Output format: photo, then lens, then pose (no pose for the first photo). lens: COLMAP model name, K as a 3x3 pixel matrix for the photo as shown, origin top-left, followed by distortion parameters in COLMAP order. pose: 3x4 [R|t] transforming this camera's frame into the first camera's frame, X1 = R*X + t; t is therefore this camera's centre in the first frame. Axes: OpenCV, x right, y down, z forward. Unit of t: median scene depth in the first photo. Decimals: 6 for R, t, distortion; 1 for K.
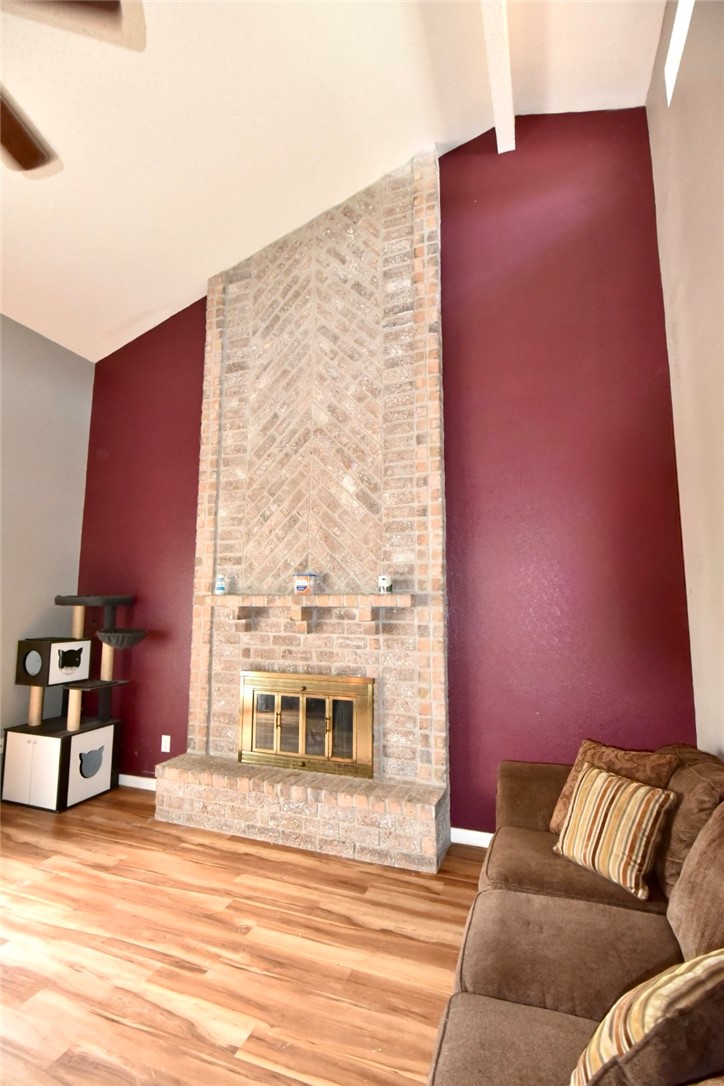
lens RADIAL K [[493.3, 0, 360.8], [0, 493.3, 545.1], [0, 0, 1]] dist [-0.008292, -0.002681]
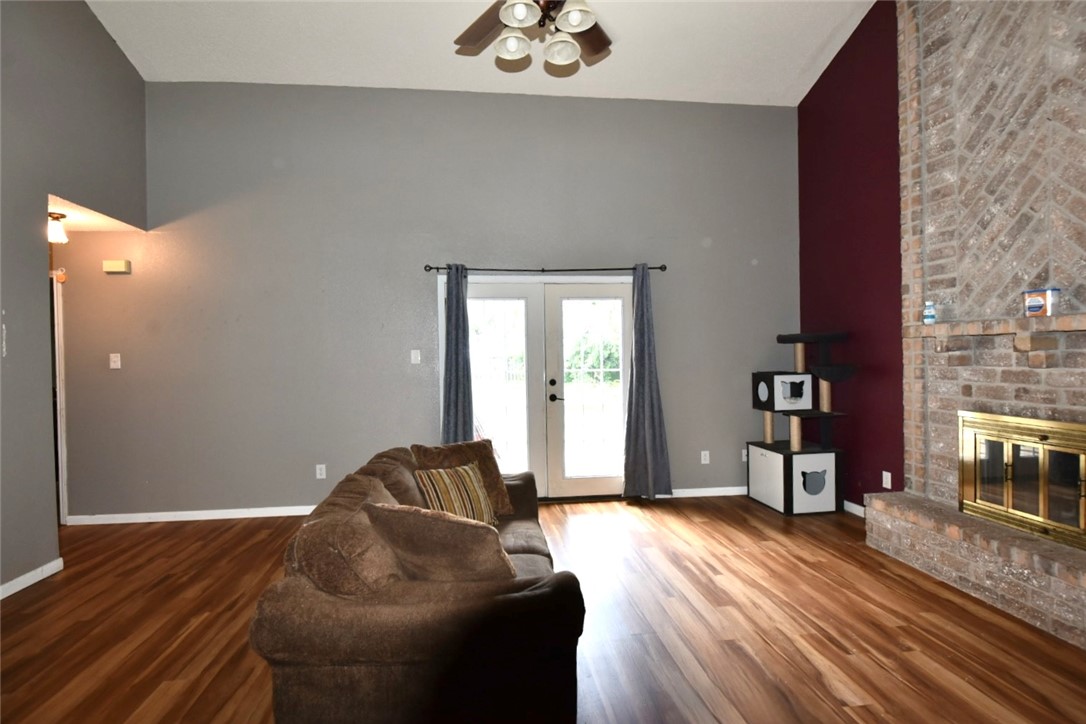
lens RADIAL K [[530.6, 0, 542.5], [0, 530.6, 359.7], [0, 0, 1]] dist [-0.014179, 0.001080]
pose [[0.462198, -0.004858, -0.886764, 0.240156], [0.128721, 0.989761, 0.061670, 0.017871], [0.877385, -0.142649, 0.458091, -0.046706]]
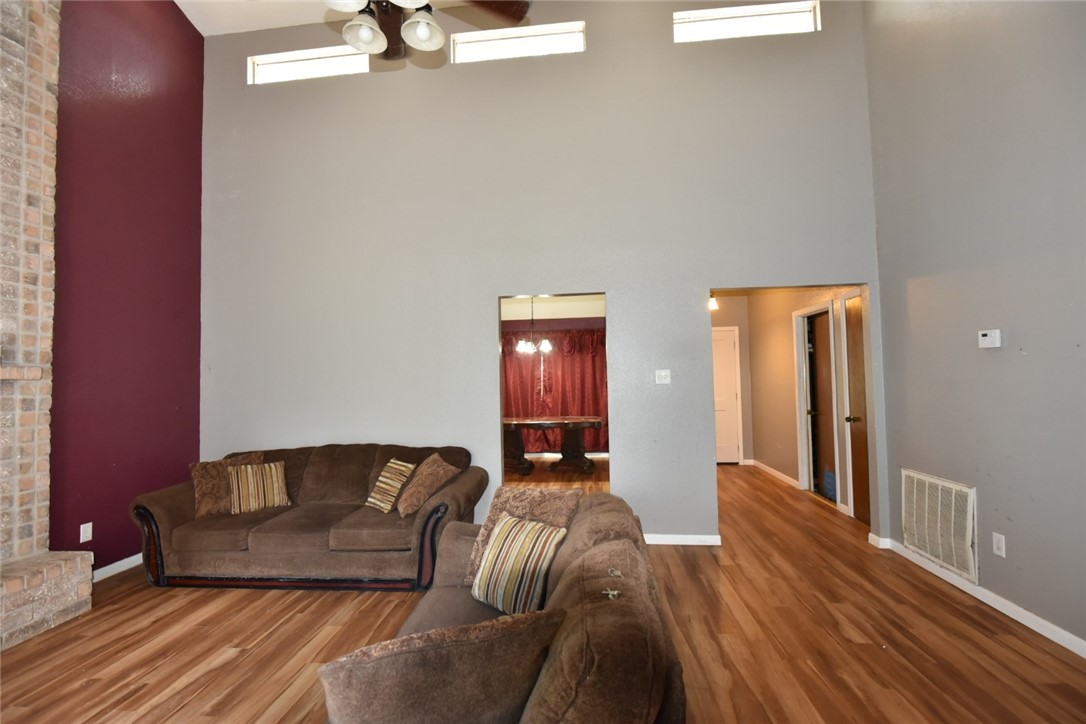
lens RADIAL K [[493.3, 0, 537.1], [0, 493.3, 361.1], [0, 0, 1]] dist [-0.008292, -0.002681]
pose [[-0.247135, 0.039368, 0.968181, -0.940474], [-0.100335, 0.992764, -0.065979, 0.047947], [-0.963772, -0.113448, -0.241397, 0.255349]]
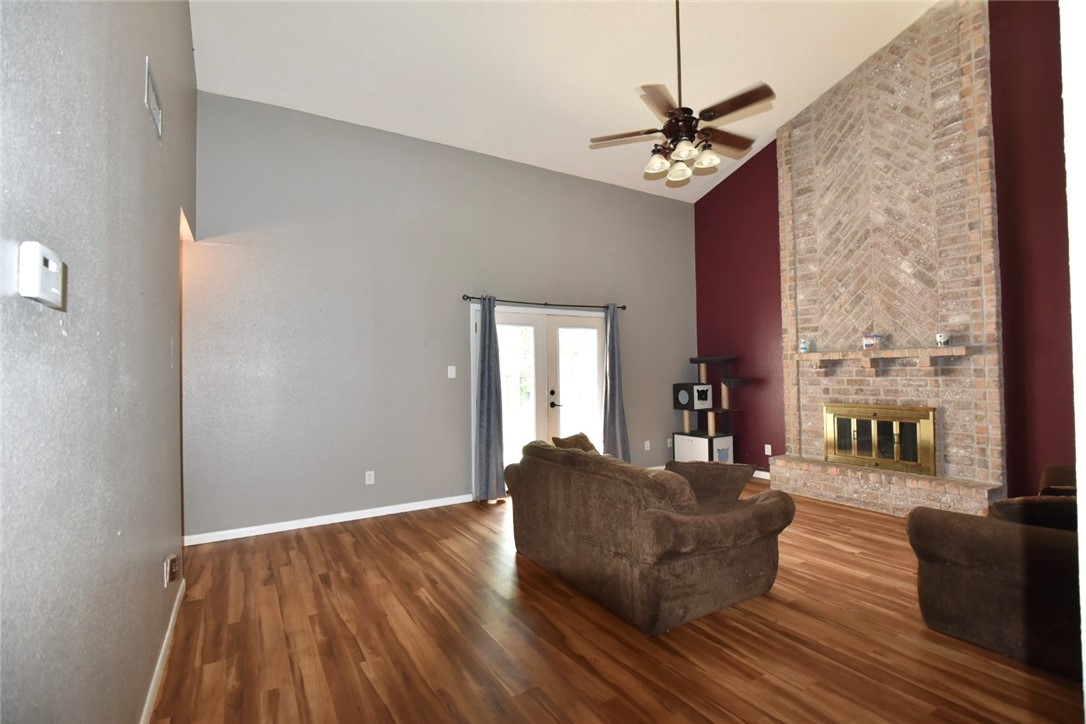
lens RADIAL K [[493.3, 0, 545.4], [0, 493.3, 360.2], [0, 0, 1]] dist [-0.008292, -0.002681]
pose [[0.785995, -0.030952, -0.617457, 0.020187], [0.095260, 0.992882, 0.071490, -0.060993], [0.610849, -0.115010, 0.783349, -0.682919]]
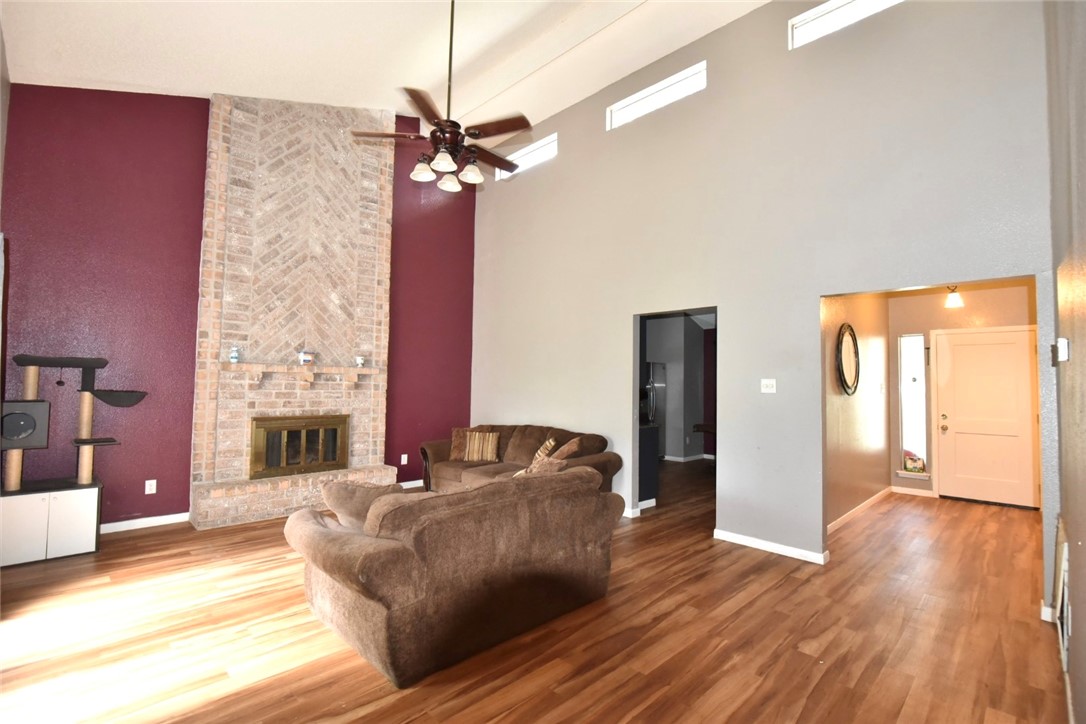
lens RADIAL K [[493.3, 0, 538.9], [0, 493.3, 358.8], [0, 0, 1]] dist [-0.008292, -0.002681]
pose [[0.424126, 0.046947, 0.904385, -1.189119], [-0.127067, 0.991861, 0.008103, -0.025158], [-0.896644, -0.118354, 0.426640, -0.311676]]
